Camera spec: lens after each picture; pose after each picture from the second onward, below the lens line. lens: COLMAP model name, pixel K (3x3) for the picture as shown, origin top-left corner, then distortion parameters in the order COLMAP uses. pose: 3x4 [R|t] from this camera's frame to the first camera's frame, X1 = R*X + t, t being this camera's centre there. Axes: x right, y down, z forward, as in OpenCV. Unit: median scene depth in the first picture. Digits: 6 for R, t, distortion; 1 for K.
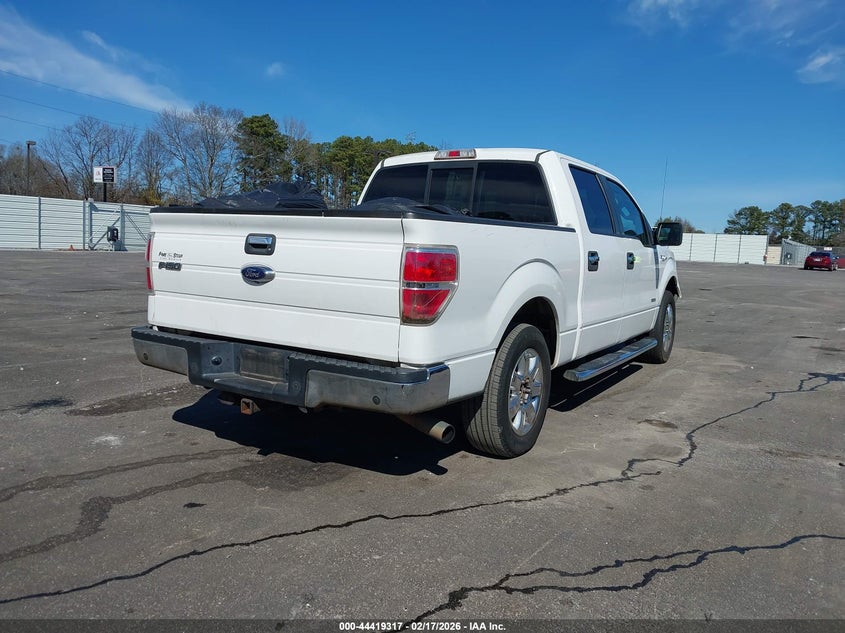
lens RADIAL K [[655.5, 0, 424.7], [0, 655.5, 316.2], [0, 0, 1]] dist [0.016761, -0.024812]
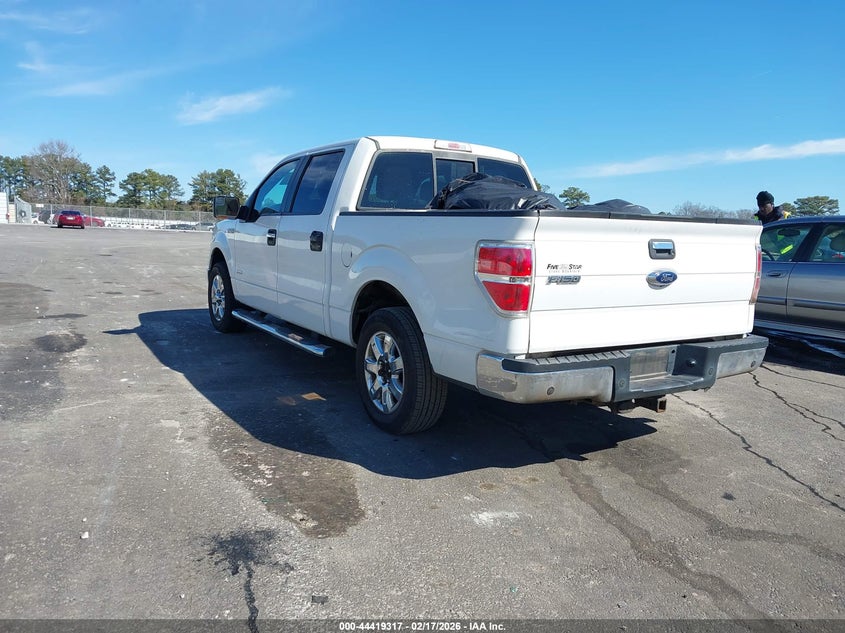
lens RADIAL K [[655.5, 0, 402.0], [0, 655.5, 317.0], [0, 0, 1]] dist [0.016761, -0.024812]
pose [[0.475023, -0.146912, 0.867623, -1.244400], [0.088170, 0.988950, 0.119183, -0.149713], [-0.875545, 0.019884, 0.482727, 0.781966]]
